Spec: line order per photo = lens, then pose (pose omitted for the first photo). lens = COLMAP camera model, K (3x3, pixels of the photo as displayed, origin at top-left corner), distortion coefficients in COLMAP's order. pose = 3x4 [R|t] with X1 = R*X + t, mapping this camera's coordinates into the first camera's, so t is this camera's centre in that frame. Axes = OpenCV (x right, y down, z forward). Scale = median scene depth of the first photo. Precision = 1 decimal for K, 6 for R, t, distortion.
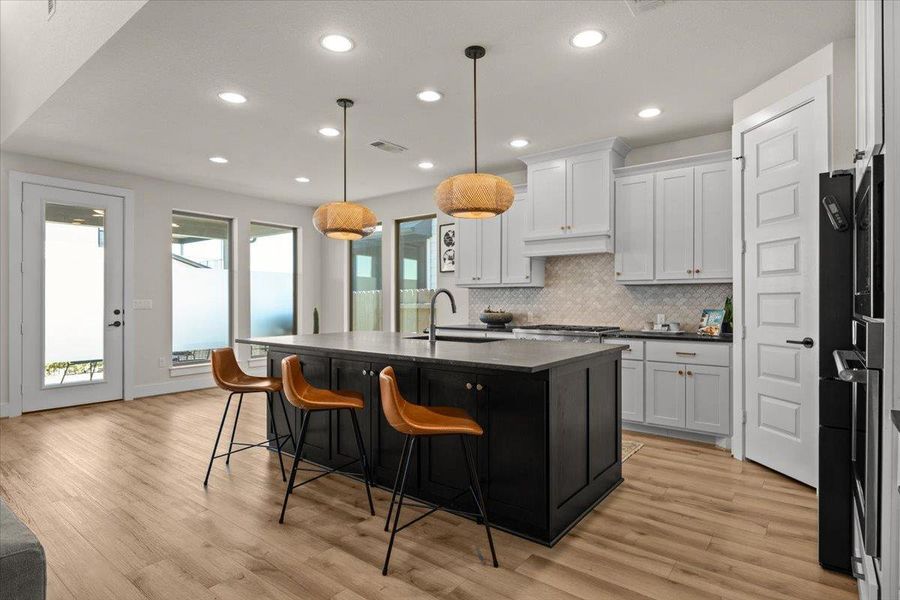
lens RADIAL K [[467.3, 0, 456.1], [0, 467.3, 299.7], [0, 0, 1]] dist [0.000552, -0.001646]
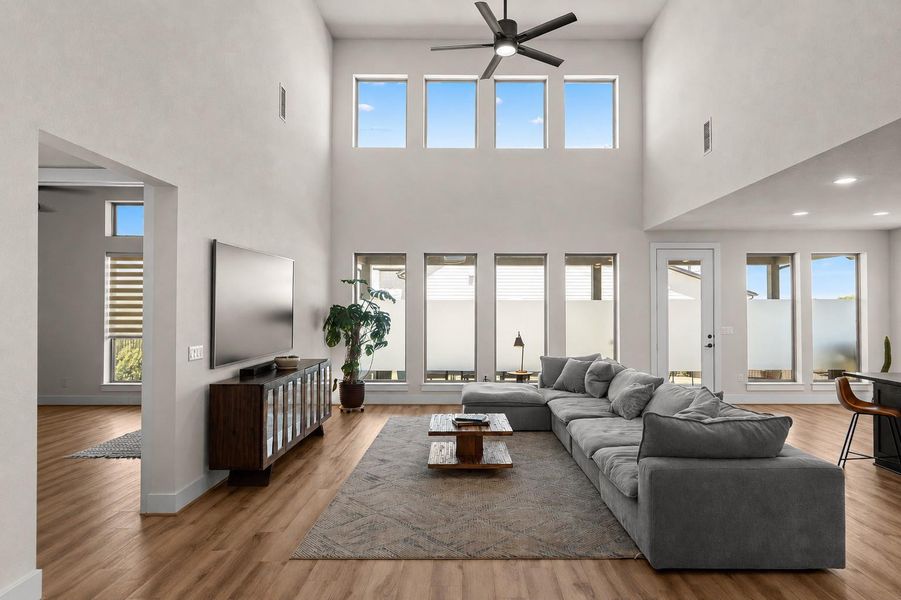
lens RADIAL K [[500.1, 0, 472.4], [0, 500.1, 301.3], [0, 0, 1]] dist [-0.012596, -0.003492]
pose [[0.615099, -0.013599, -0.788333, -0.032712], [-0.000388, 0.999846, -0.017551, -0.059831], [0.788450, 0.011101, 0.614999, -0.495705]]
